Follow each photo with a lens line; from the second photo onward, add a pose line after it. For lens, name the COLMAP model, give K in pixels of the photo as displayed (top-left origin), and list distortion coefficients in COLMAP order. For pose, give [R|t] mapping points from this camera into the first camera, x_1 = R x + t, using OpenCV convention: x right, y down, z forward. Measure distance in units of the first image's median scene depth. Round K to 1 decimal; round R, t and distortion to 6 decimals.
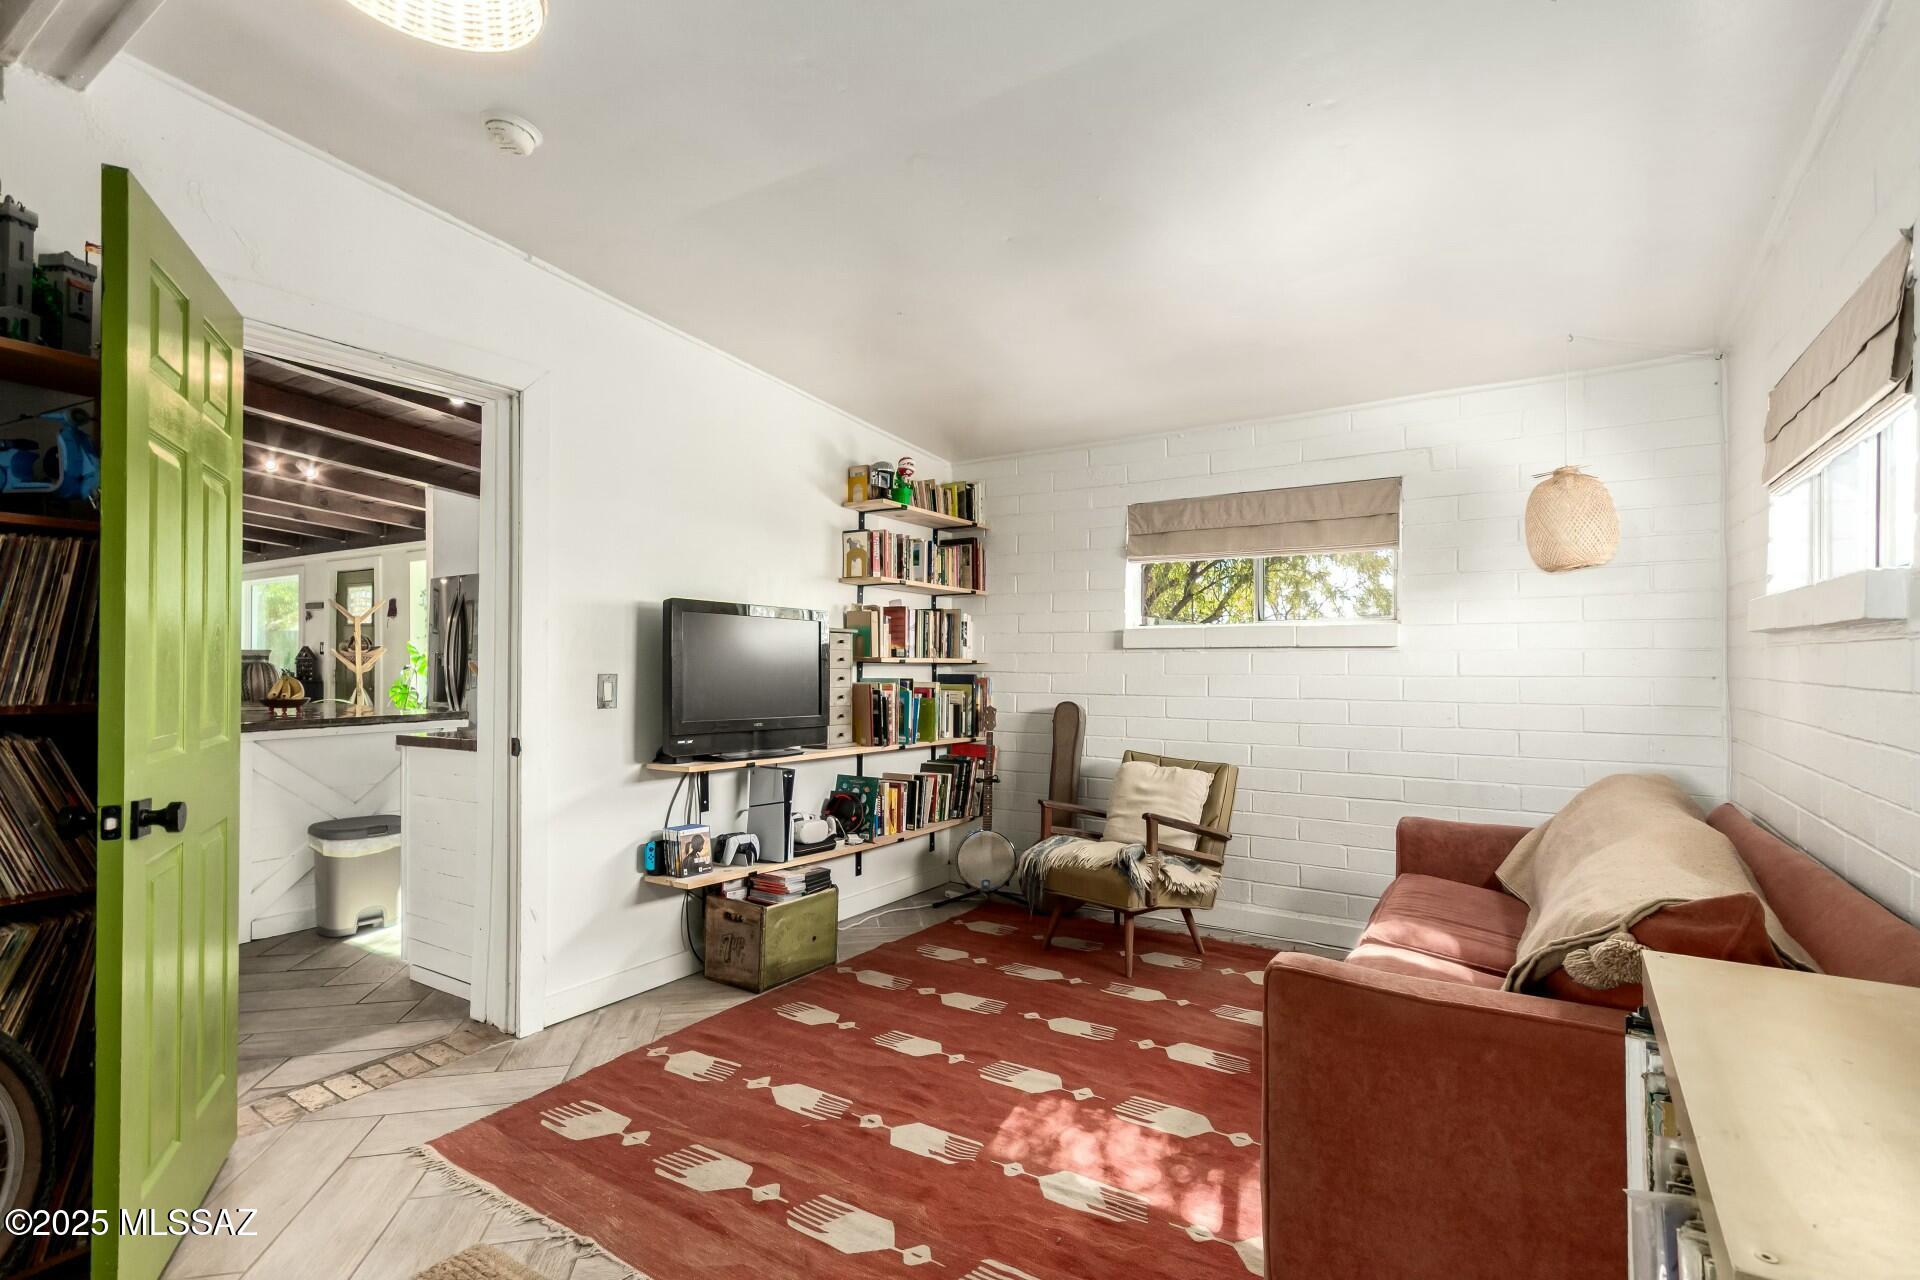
lens RADIAL K [[889.8, 0, 964.7], [0, 889.8, 654.8], [0, 0, 1]] dist [0.002183, 0.001067]
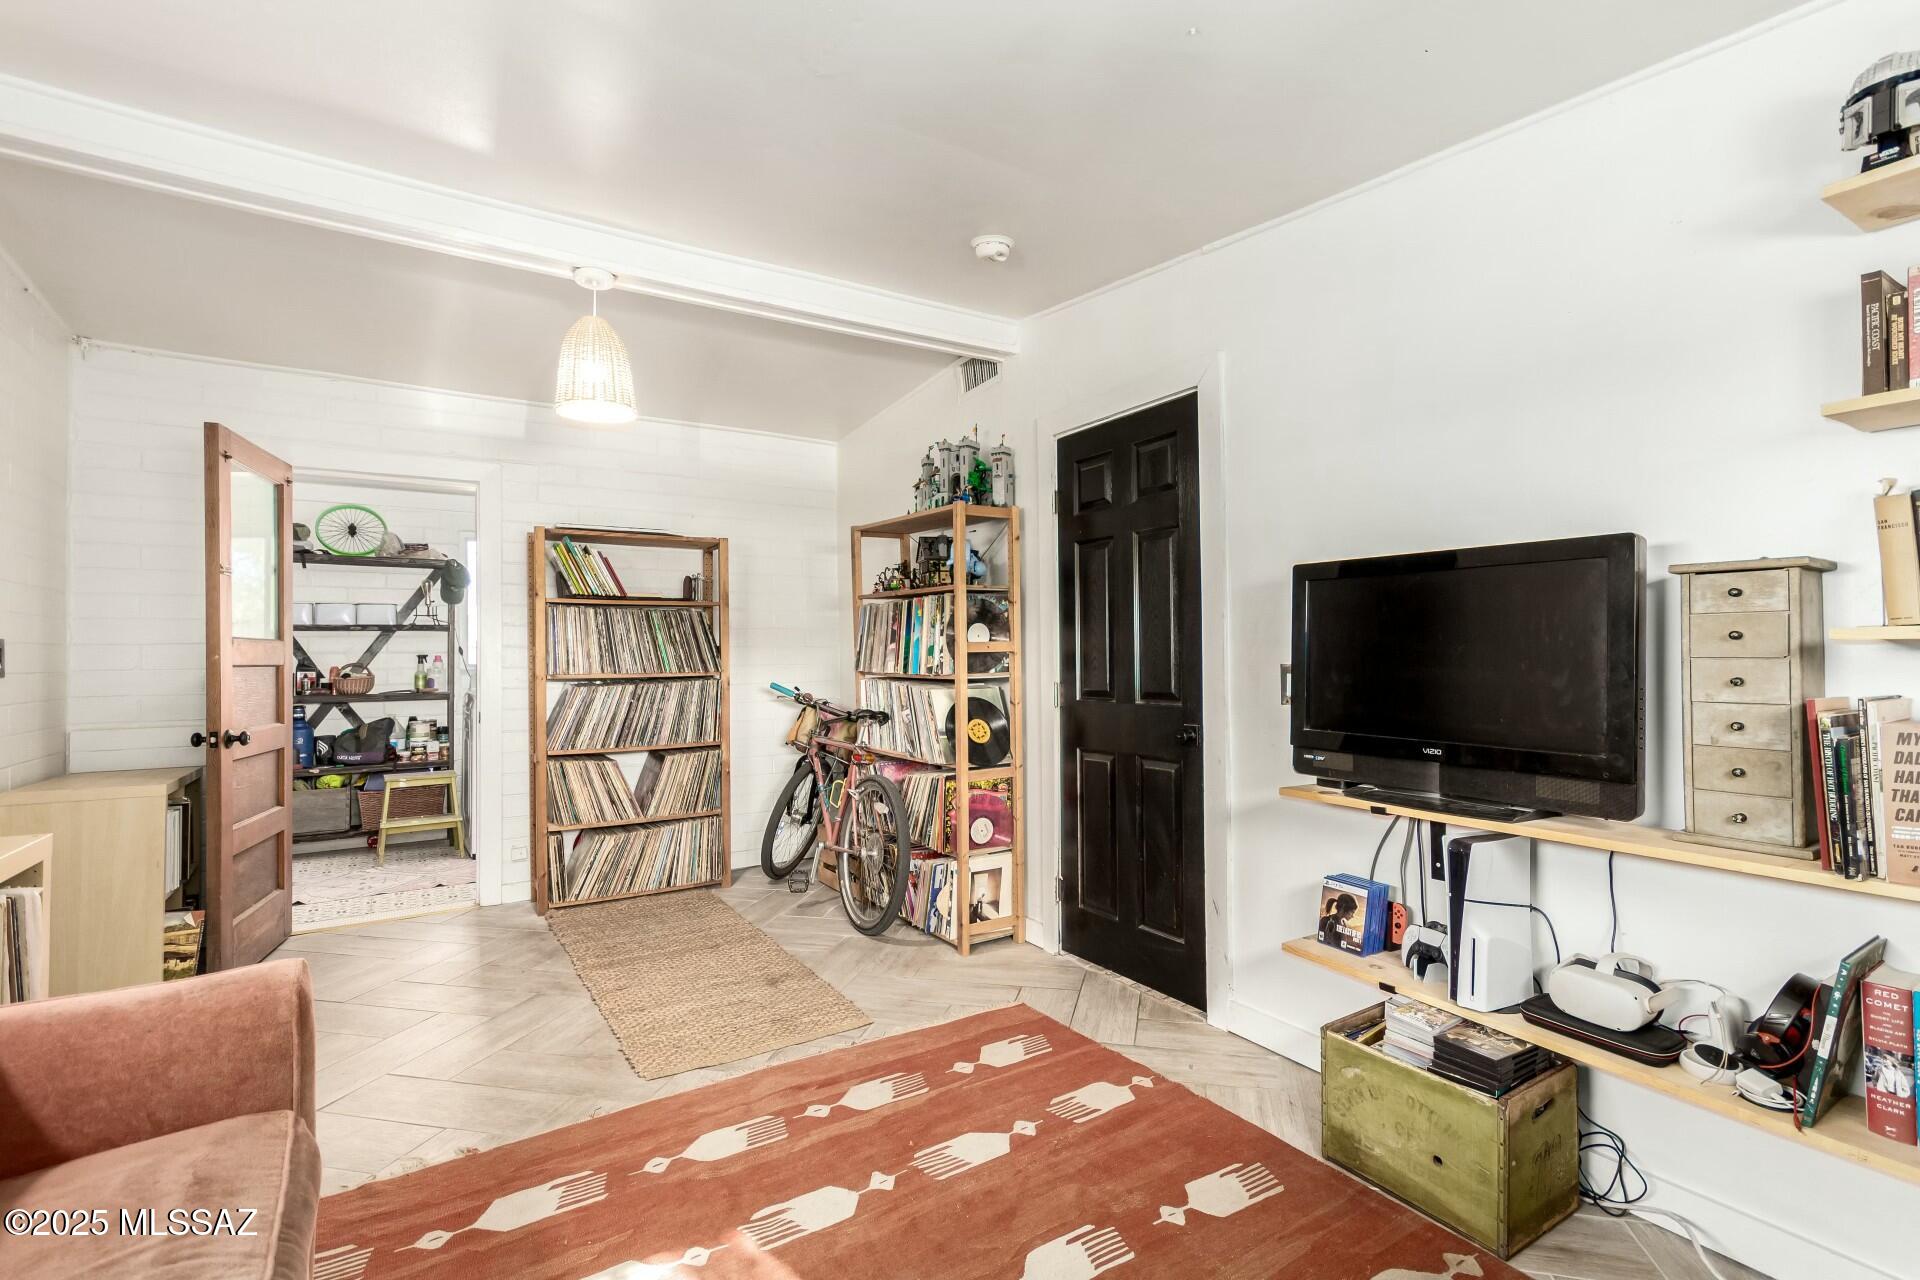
lens RADIAL K [[889.8, 0, 959.4], [0, 889.8, 643.1], [0, 0, 1]] dist [0.002183, 0.001067]
pose [[-0.408337, -0.011172, -0.912763, 0.545147], [0.011015, 0.999792, -0.017165, 0.016881], [0.912765, -0.017063, -0.408130, 1.187124]]
